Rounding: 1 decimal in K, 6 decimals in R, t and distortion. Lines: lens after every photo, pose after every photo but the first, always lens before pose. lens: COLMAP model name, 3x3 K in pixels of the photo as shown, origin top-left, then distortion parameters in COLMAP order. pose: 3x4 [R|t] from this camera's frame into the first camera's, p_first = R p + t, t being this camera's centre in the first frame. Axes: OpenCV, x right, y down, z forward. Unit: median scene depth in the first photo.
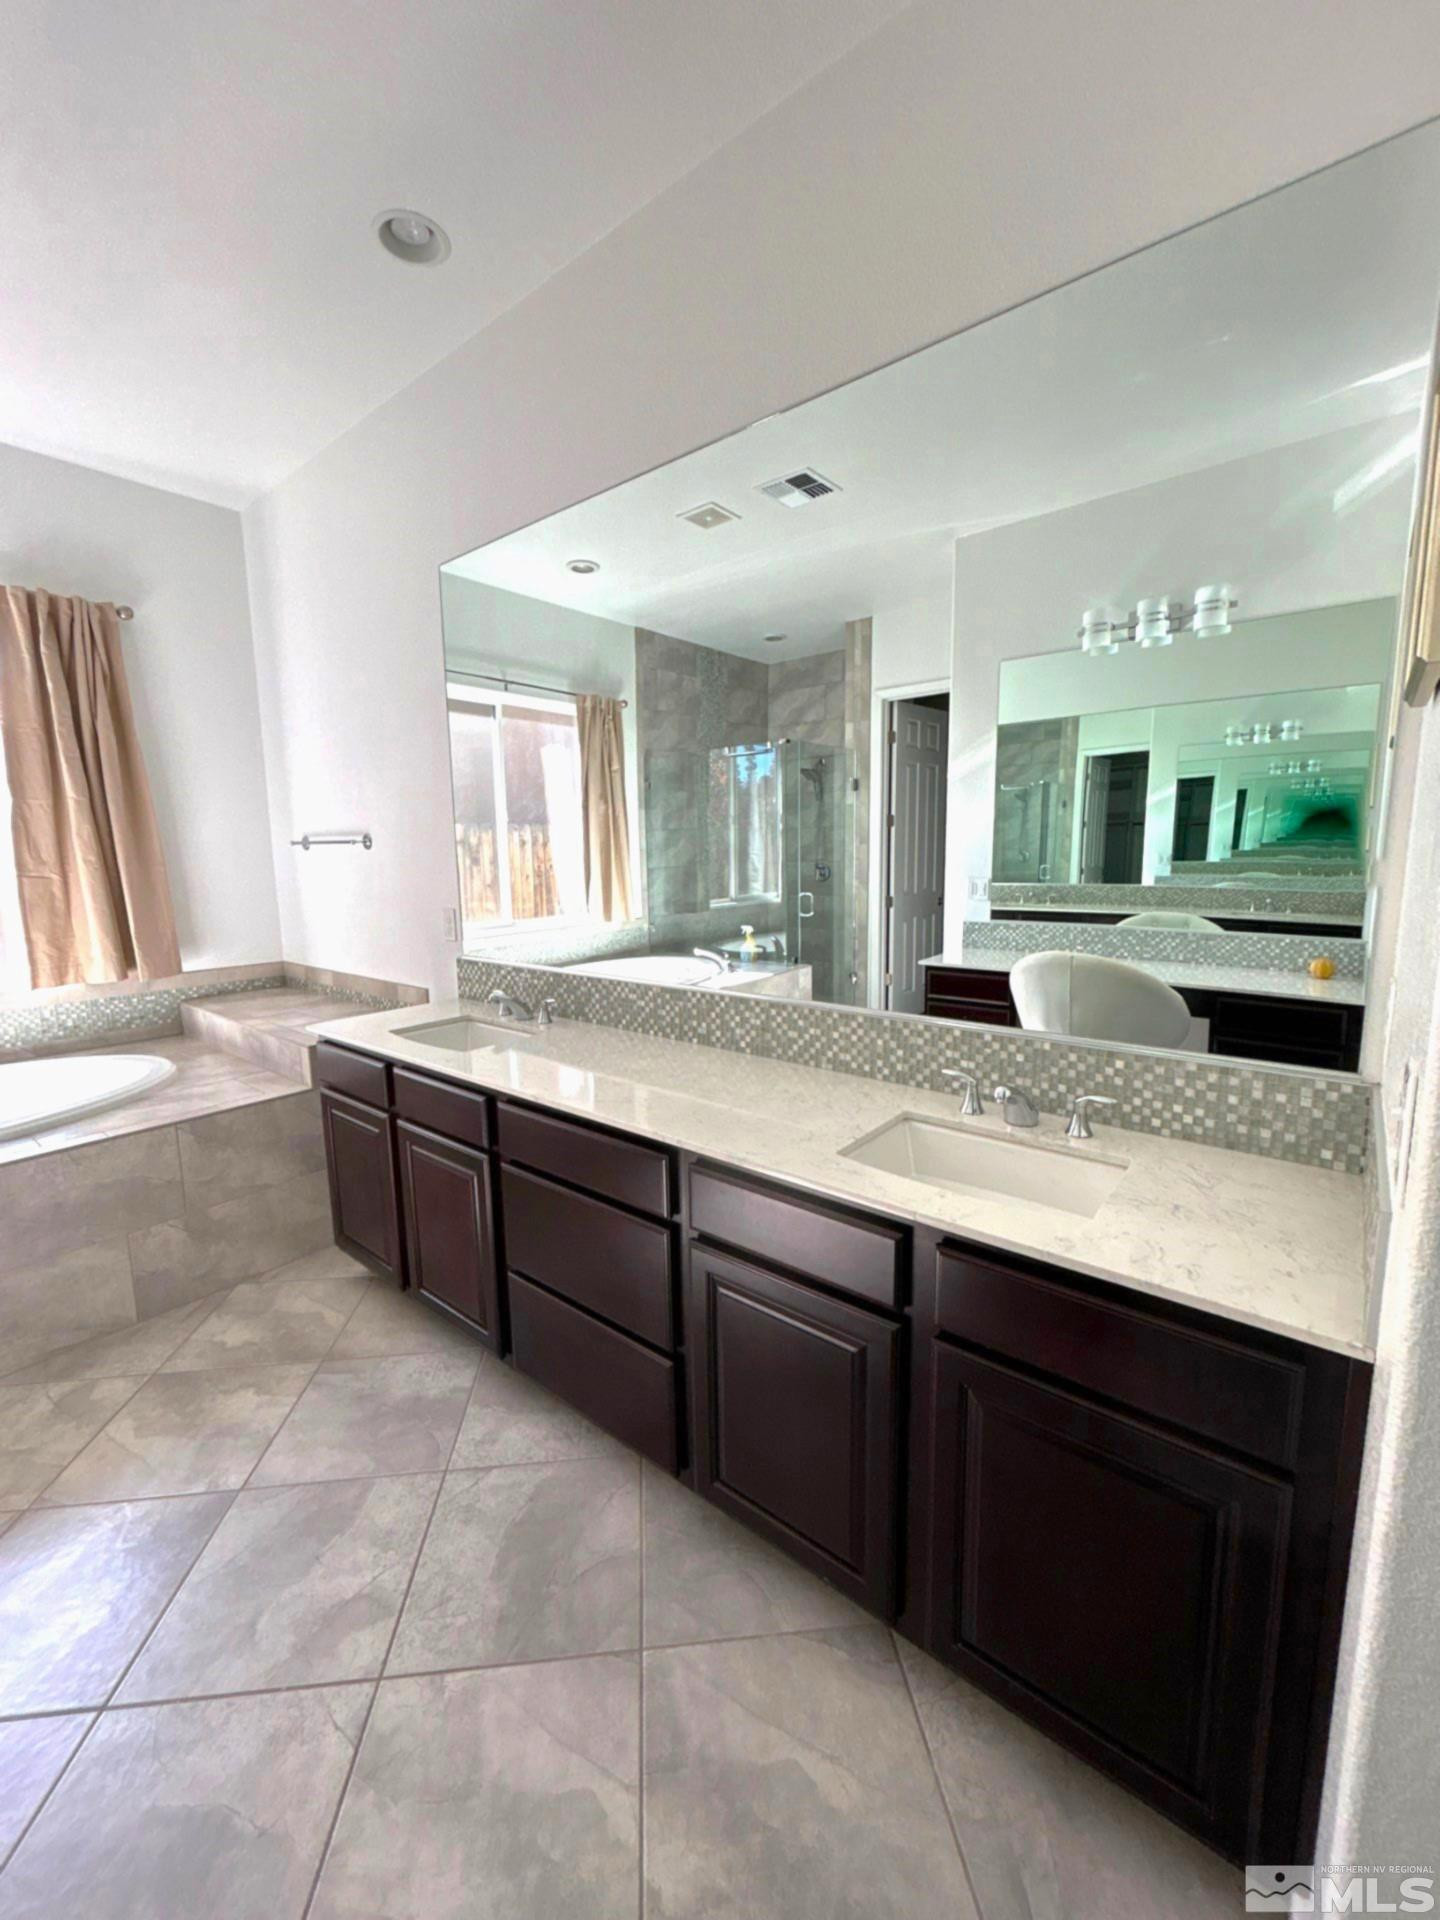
lens RADIAL K [[770.3, 0, 720.0], [0, 770.3, 960.0], [0, 0, 1]] dist [-0.010466, 0.005340]
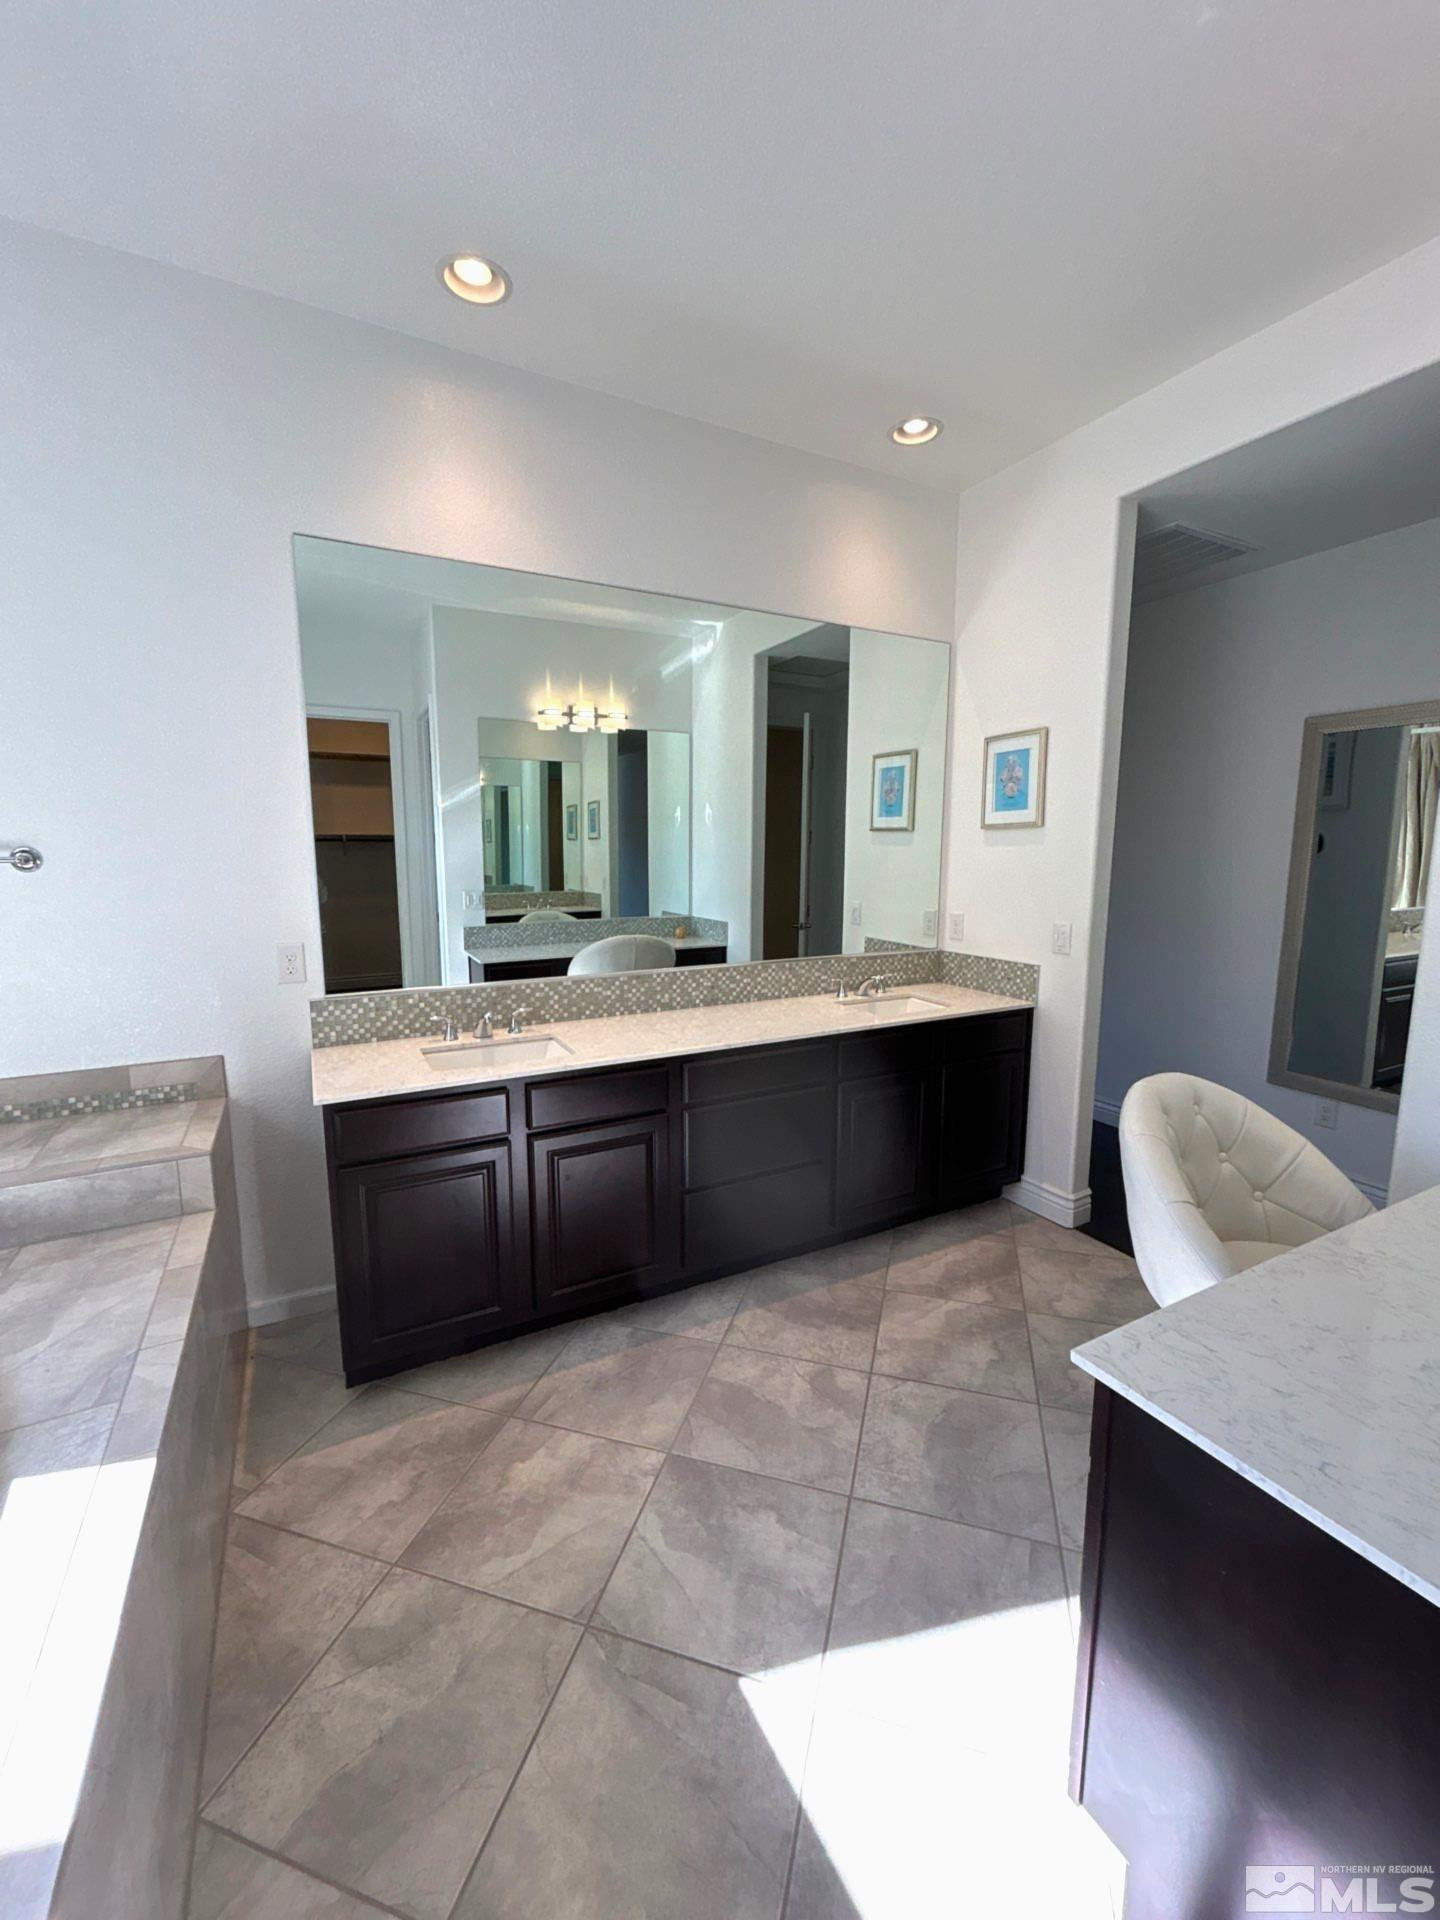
lens RADIAL K [[774.8, 0, 720.0], [0, 774.8, 960.0], [0, 0, 1]] dist [-0.001827, 0.000004]
pose [[0.380324, -0.113135, 0.917908, -1.314931], [0.128351, 0.989342, 0.068758, -0.066646], [-0.915904, 0.091664, 0.390791, 0.369116]]
